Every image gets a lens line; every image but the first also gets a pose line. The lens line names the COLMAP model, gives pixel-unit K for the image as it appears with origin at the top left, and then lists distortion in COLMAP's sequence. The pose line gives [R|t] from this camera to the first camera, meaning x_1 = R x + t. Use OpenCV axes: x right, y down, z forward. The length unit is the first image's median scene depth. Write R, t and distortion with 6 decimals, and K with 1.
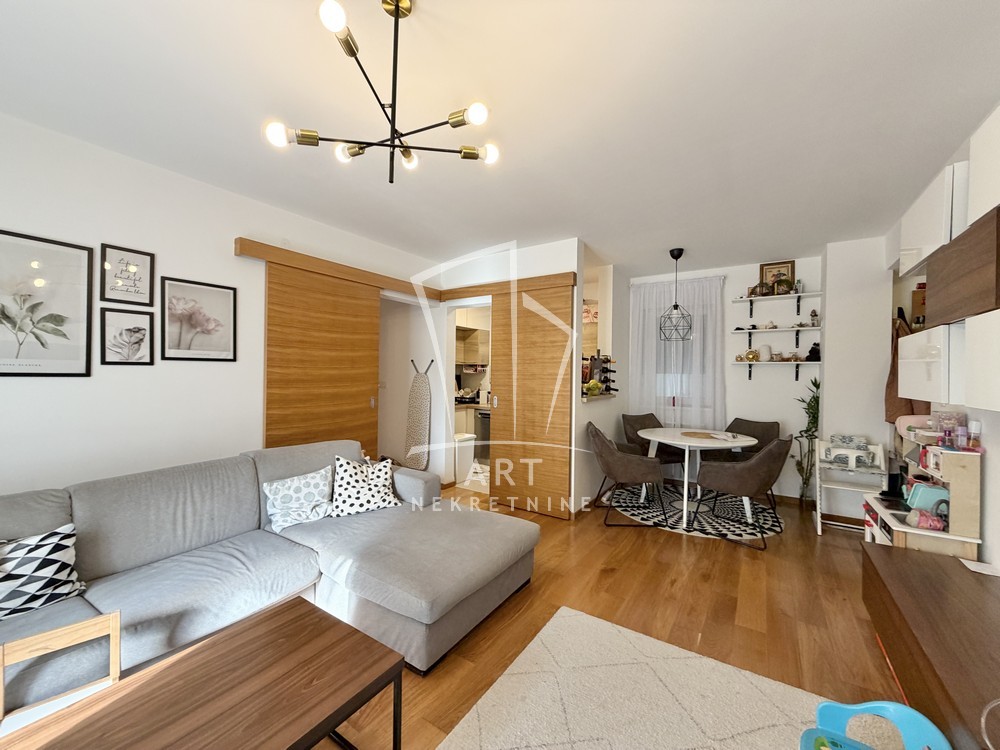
lens RADIAL K [[396.8, 0, 495.9], [0, 396.8, 376.7], [0, 0, 1]] dist [-0.001145, 0.000171]
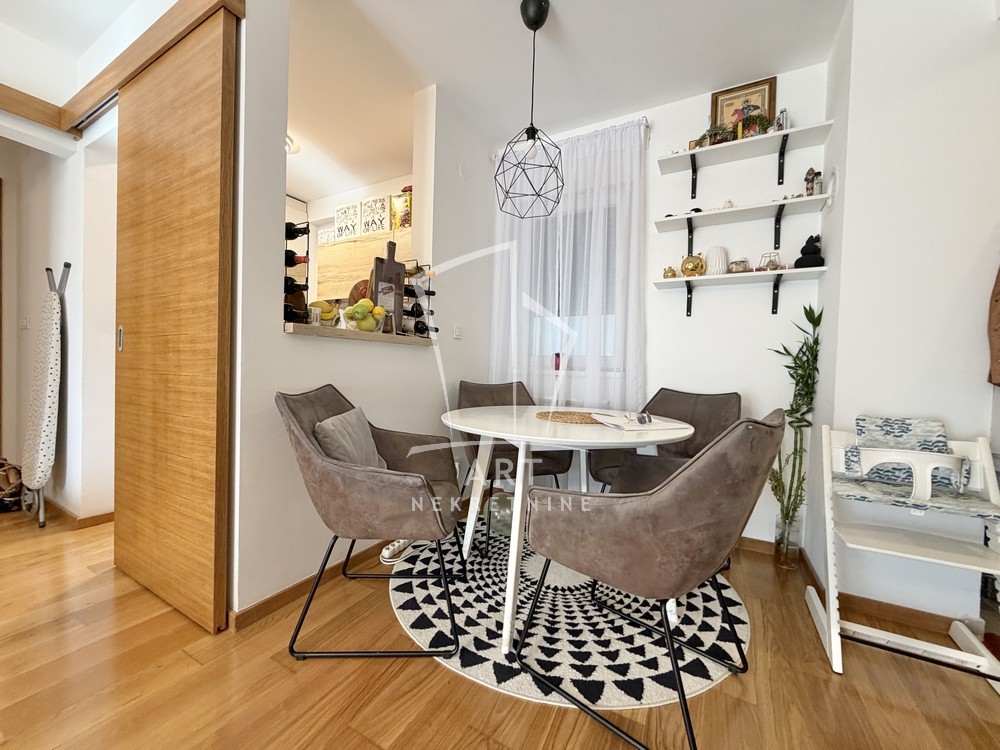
lens RADIAL K [[396.8, 0, 495.9], [0, 396.8, 376.7], [0, 0, 1]] dist [-0.001145, 0.000171]
pose [[0.996254, 0.015587, 0.085054, 0.370043], [-0.016845, 0.999759, 0.014098, 0.092351], [-0.084814, -0.015478, 0.996277, 0.535892]]
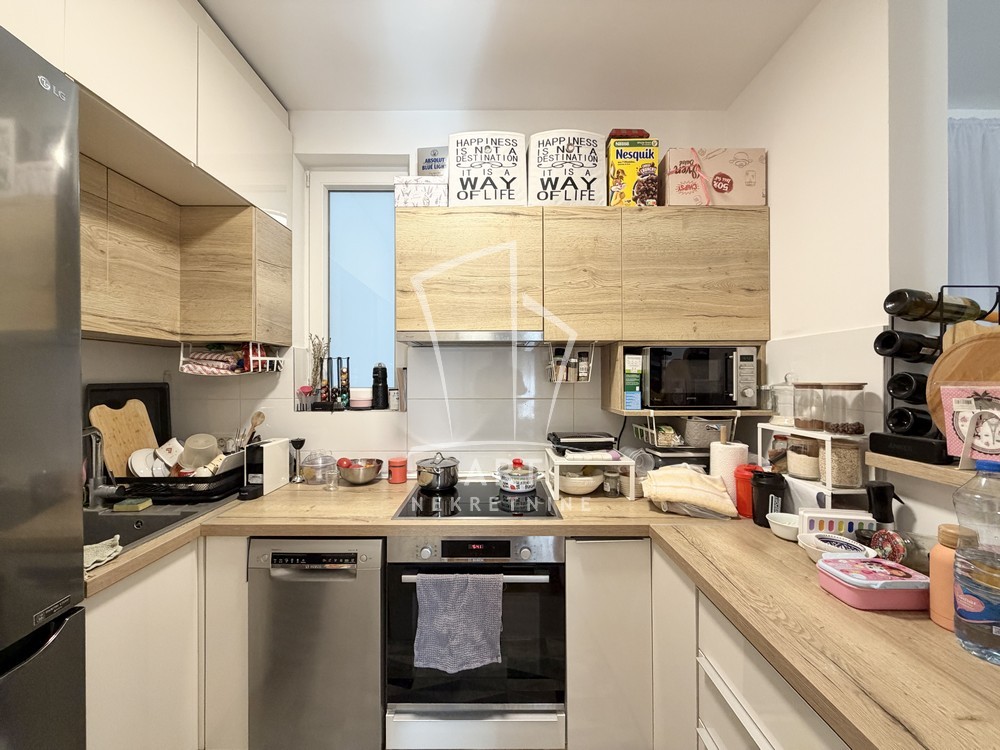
lens RADIAL K [[396.8, 0, 495.9], [0, 396.8, 376.7], [0, 0, 1]] dist [-0.001145, 0.000171]
pose [[0.831837, -0.009734, 0.554935, -0.086397], [0.013697, 0.999902, -0.002993, -0.007620], [-0.554851, 0.010091, 0.831888, 1.061025]]
